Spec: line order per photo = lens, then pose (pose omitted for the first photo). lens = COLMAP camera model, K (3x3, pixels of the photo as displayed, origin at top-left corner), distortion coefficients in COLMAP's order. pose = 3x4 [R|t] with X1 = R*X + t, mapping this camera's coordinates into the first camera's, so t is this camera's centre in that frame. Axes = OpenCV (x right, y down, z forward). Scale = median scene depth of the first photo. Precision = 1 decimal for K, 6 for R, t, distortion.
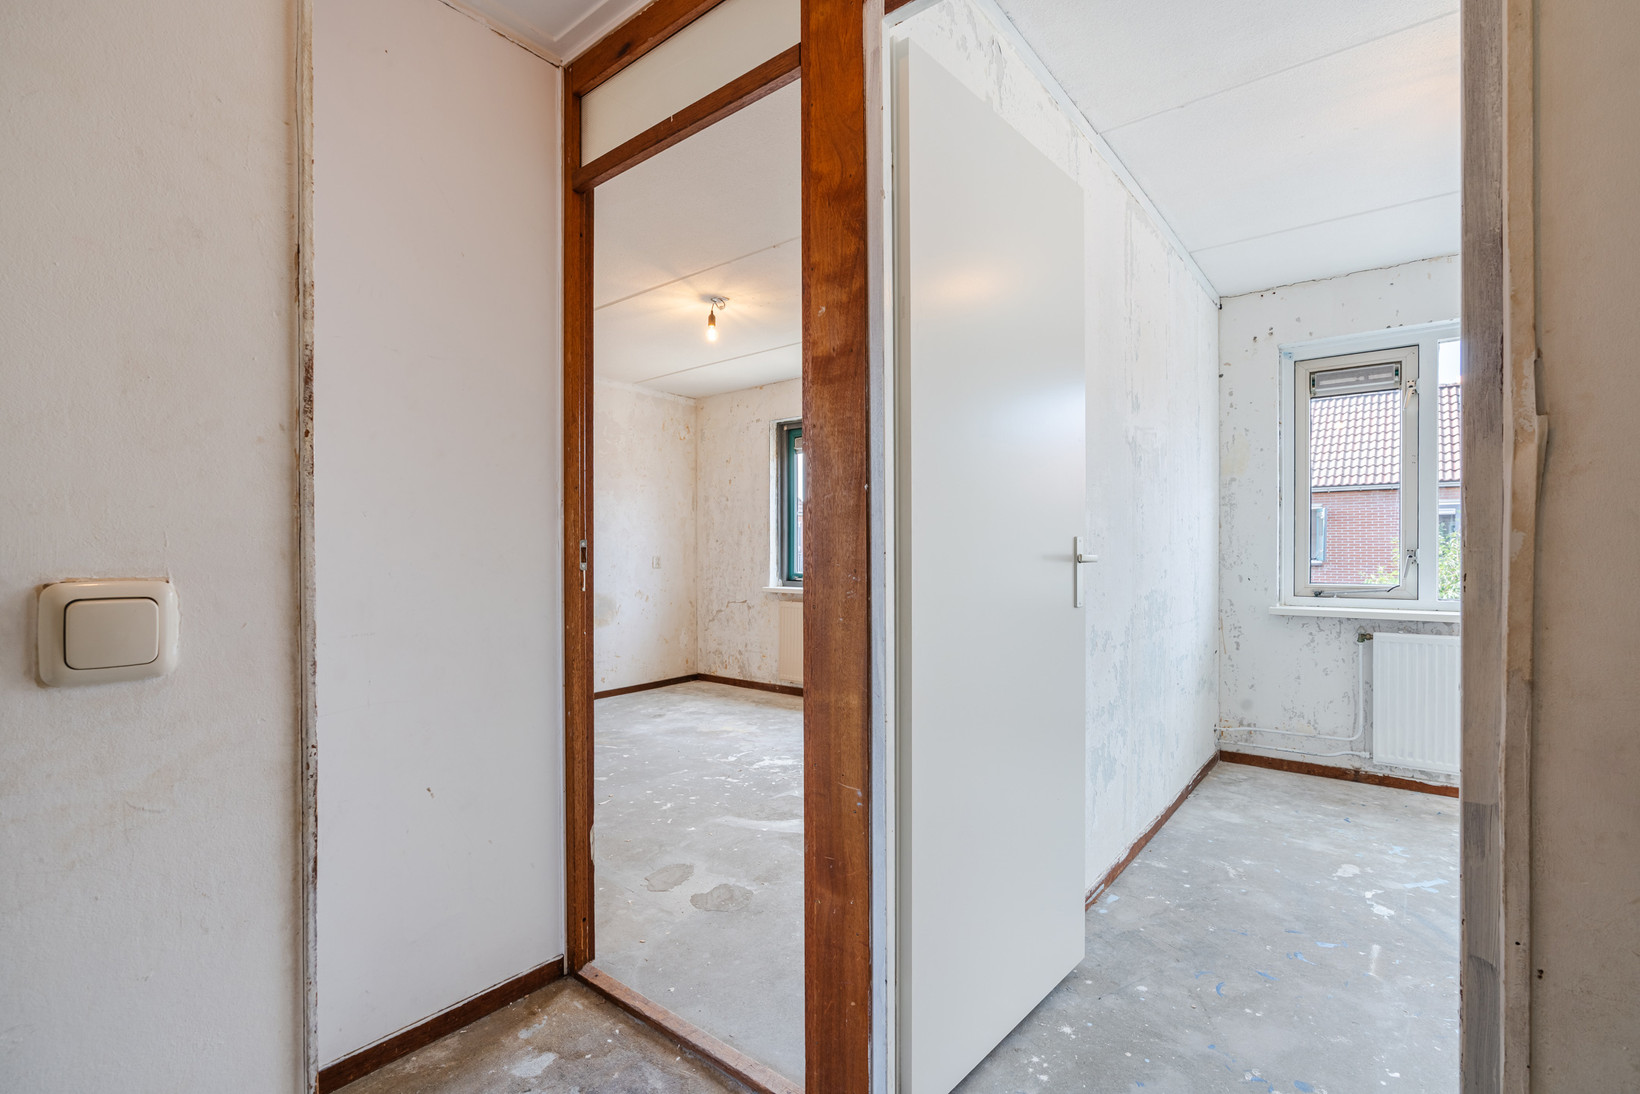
lens RADIAL K [[737.0, 0, 817.7], [0, 737.0, 538.4], [0, 0, 1]] dist [-0.016257, 0.007074]
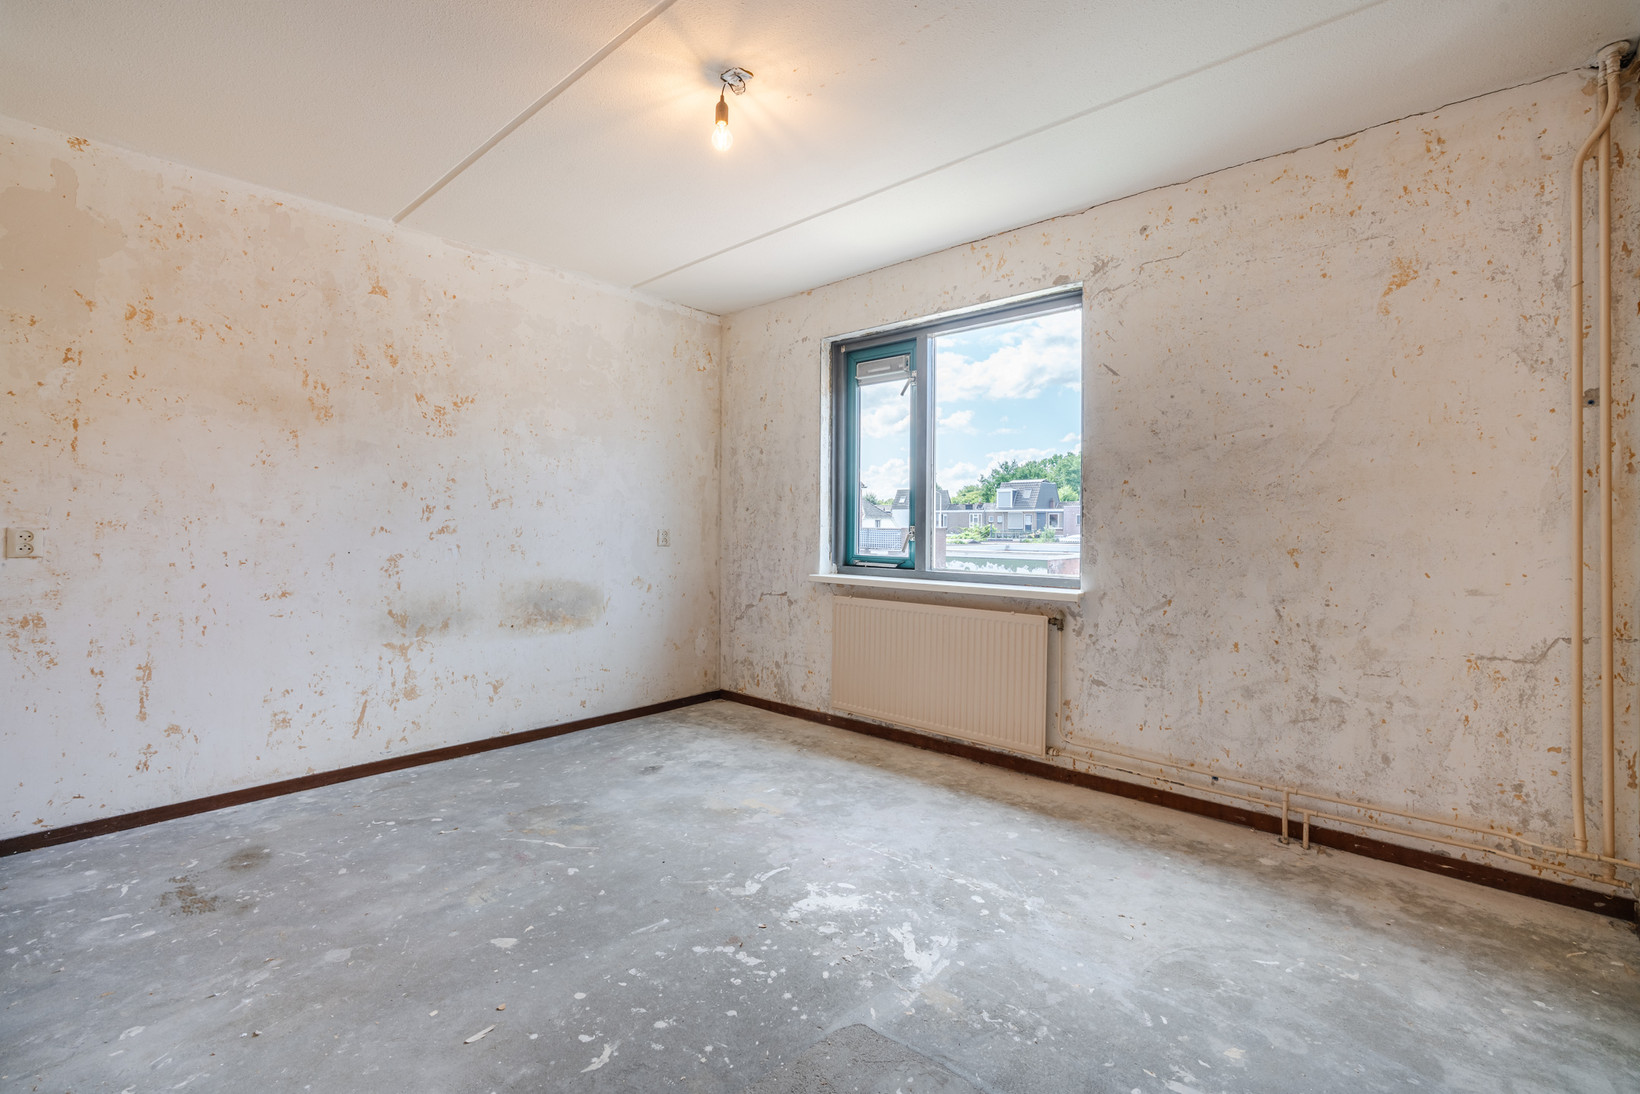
lens RADIAL K [[737.0, 0, 817.7], [0, 737.0, 538.4], [0, 0, 1]] dist [-0.016257, 0.007074]
pose [[0.997804, 0.009531, -0.065552, -0.020798], [-0.007260, 0.999368, 0.034786, 0.006951], [0.065843, -0.034234, 0.997243, 0.298053]]
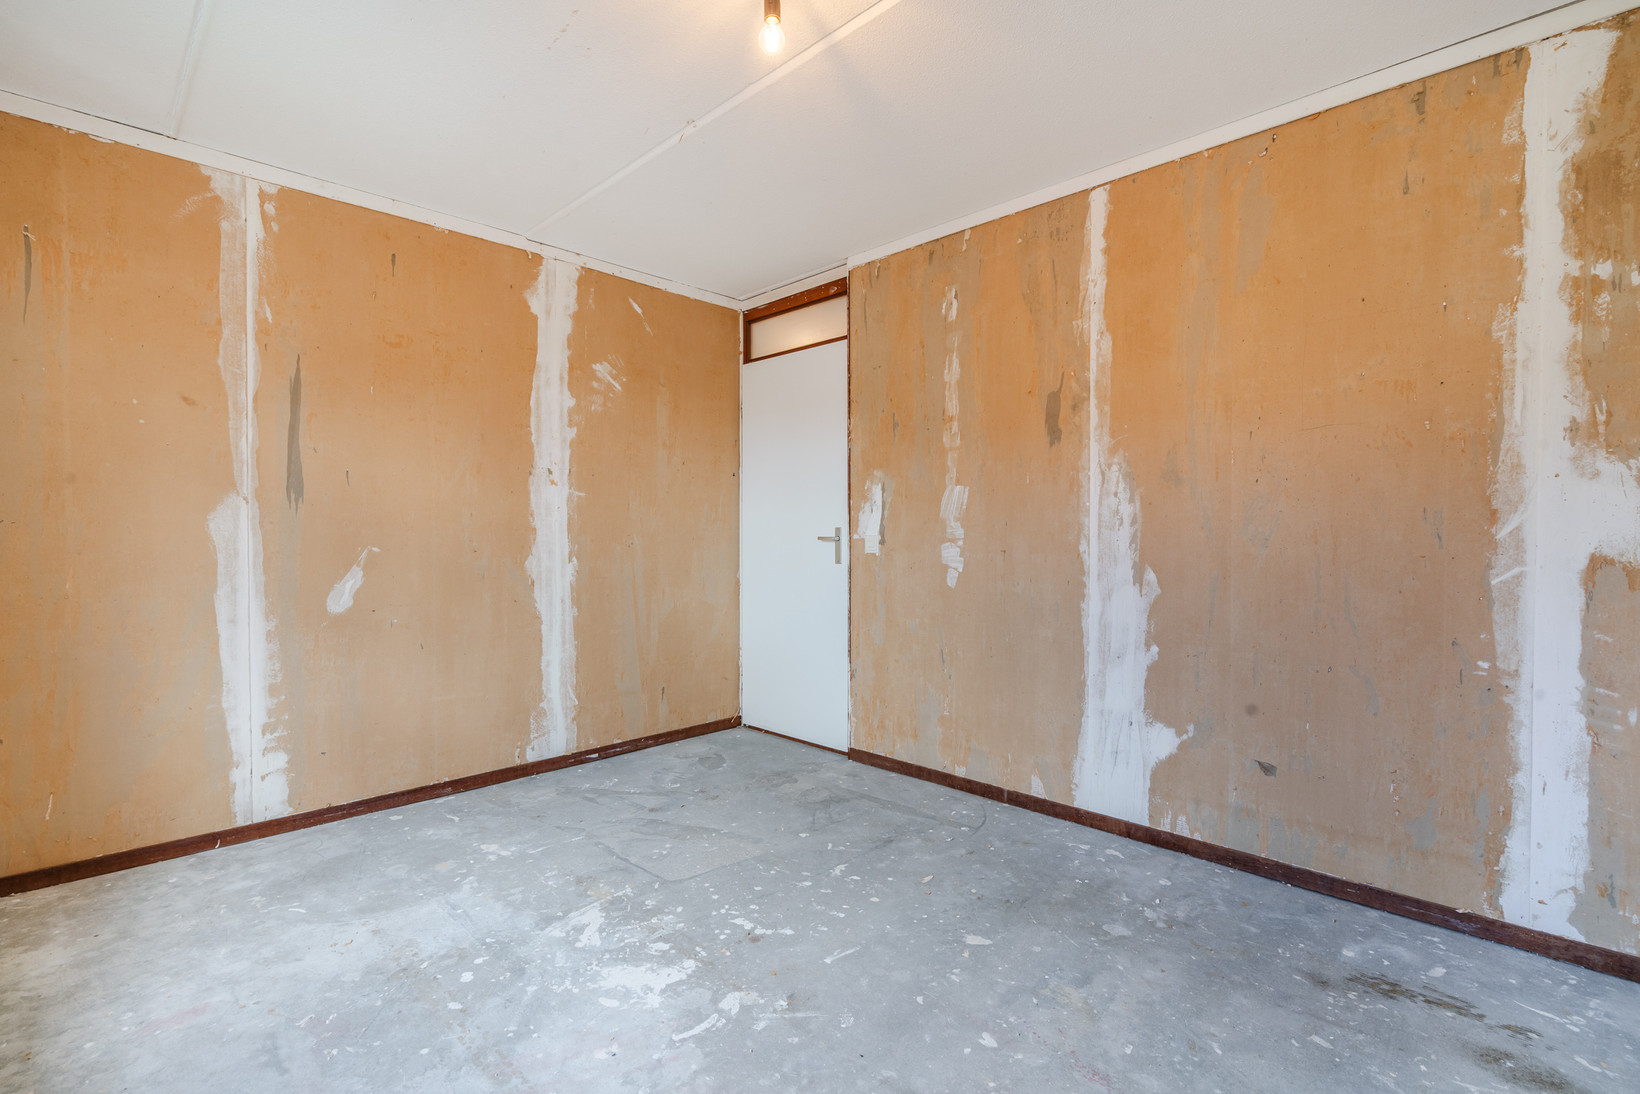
lens RADIAL K [[753.3, 0, 816.8], [0, 753.3, 517.4], [0, 0, 1]] dist [-0.016419, 0.007727]
pose [[-0.994198, 0.005904, 0.107399, -0.144471], [0.001986, 0.999330, -0.036543, 0.017277], [-0.107543, -0.036118, -0.993544, 0.964405]]
